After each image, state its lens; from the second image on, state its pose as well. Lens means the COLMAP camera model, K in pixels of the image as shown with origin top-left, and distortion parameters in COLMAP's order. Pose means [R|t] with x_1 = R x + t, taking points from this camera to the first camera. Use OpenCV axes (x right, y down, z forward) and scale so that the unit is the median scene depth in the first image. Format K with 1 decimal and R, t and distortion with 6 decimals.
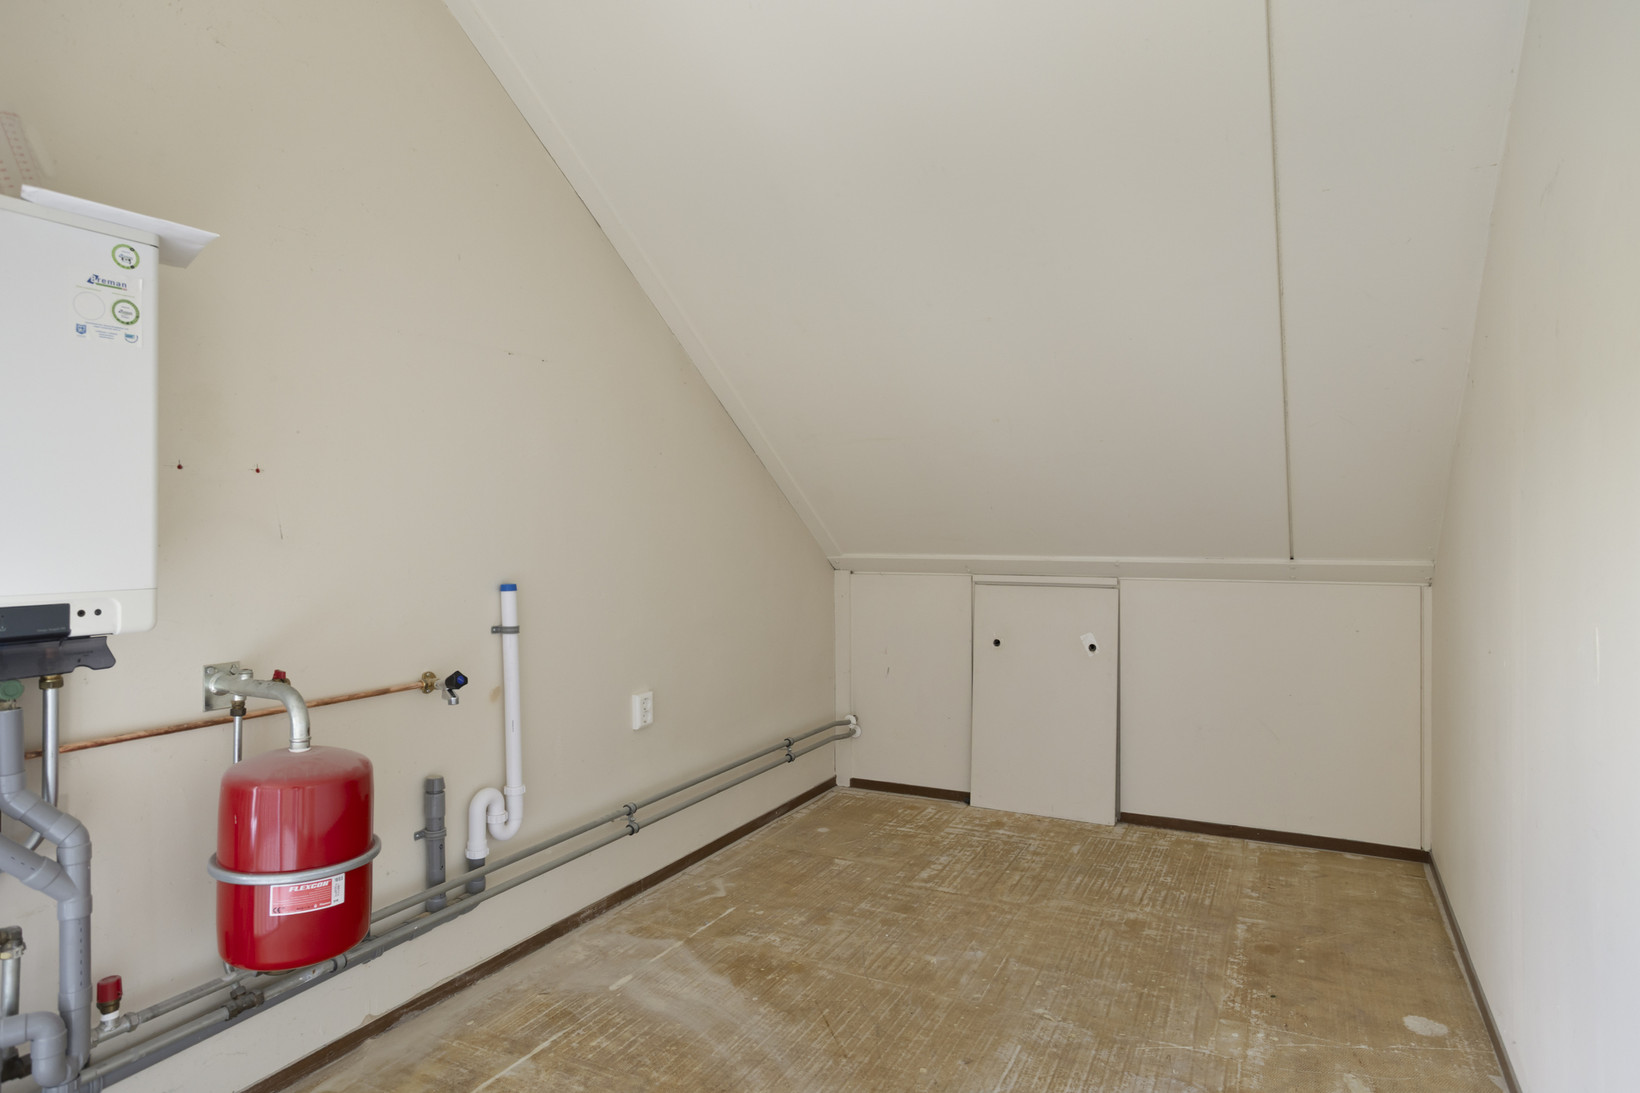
lens RADIAL K [[970.8, 0, 817.1], [0, 970.8, 536.3], [0, 0, 1]] dist [-0.016207, 0.006093]
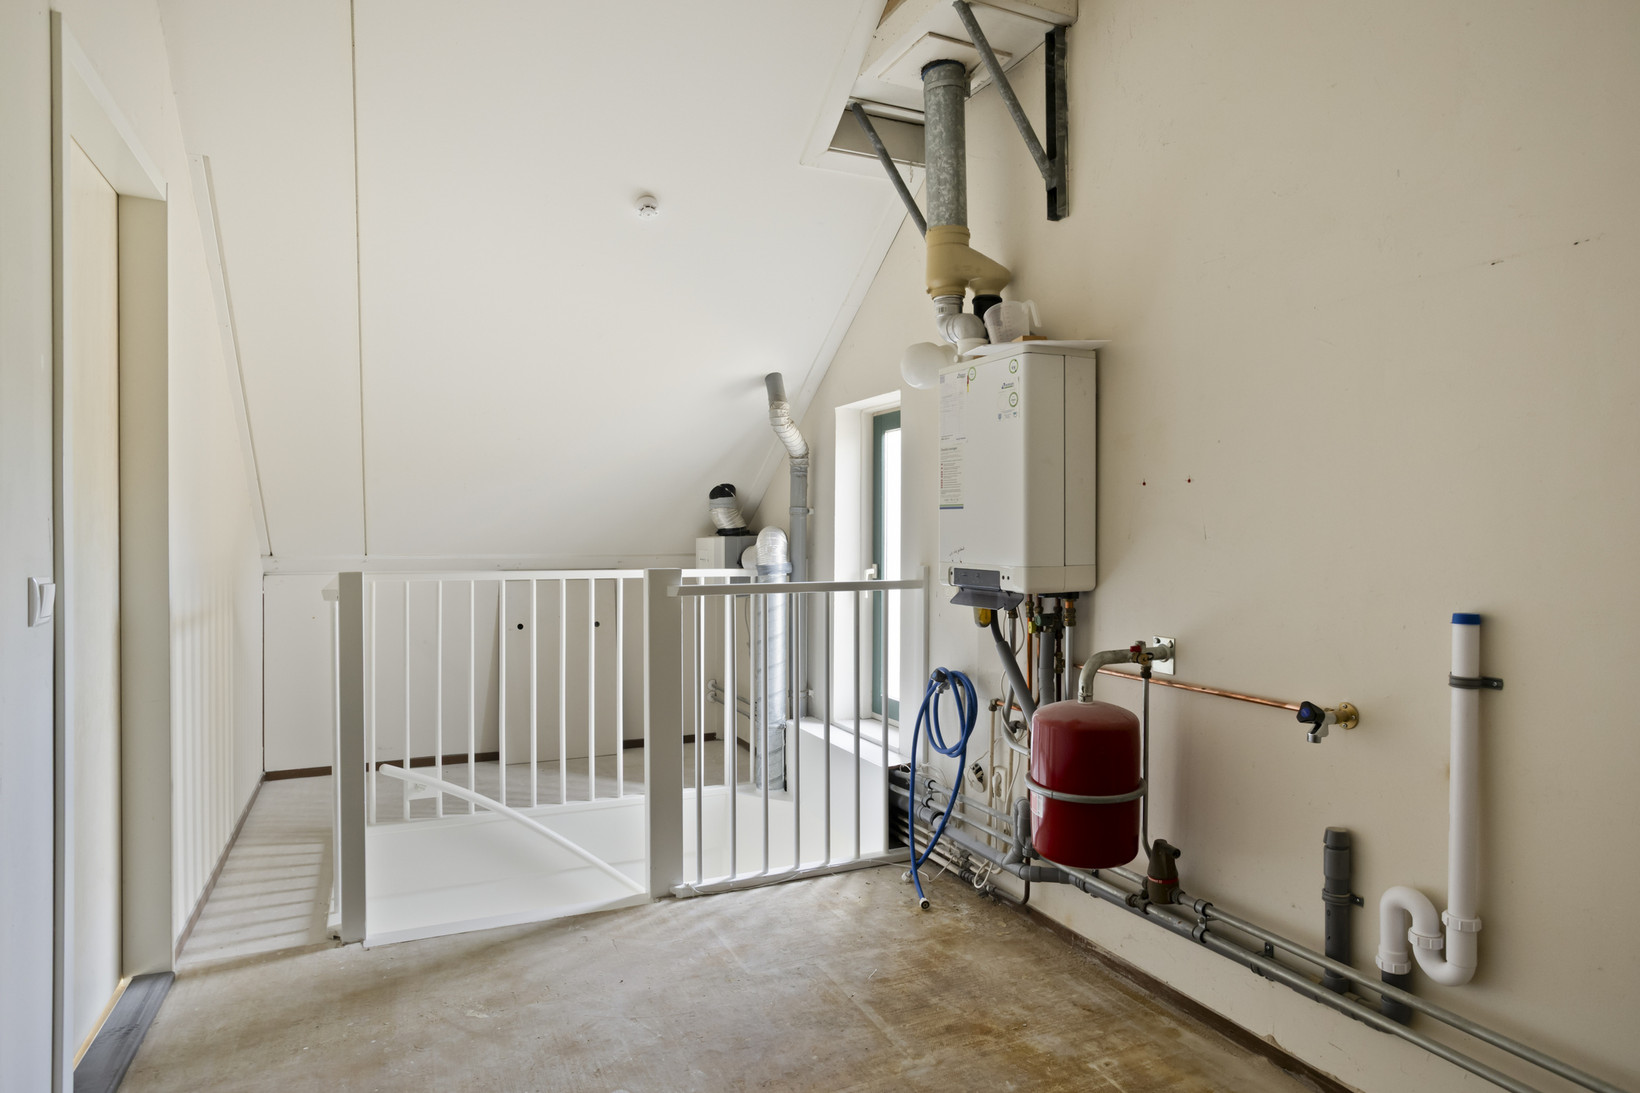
lens RADIAL K [[970.8, 0, 817.9], [0, 970.8, 544.9], [0, 0, 1]] dist [-0.016207, 0.006093]
pose [[-0.630680, 0.021930, -0.775733, 0.666088], [-0.000458, 0.999590, 0.028631, -0.024585], [0.776043, 0.018412, -0.630411, 1.495347]]
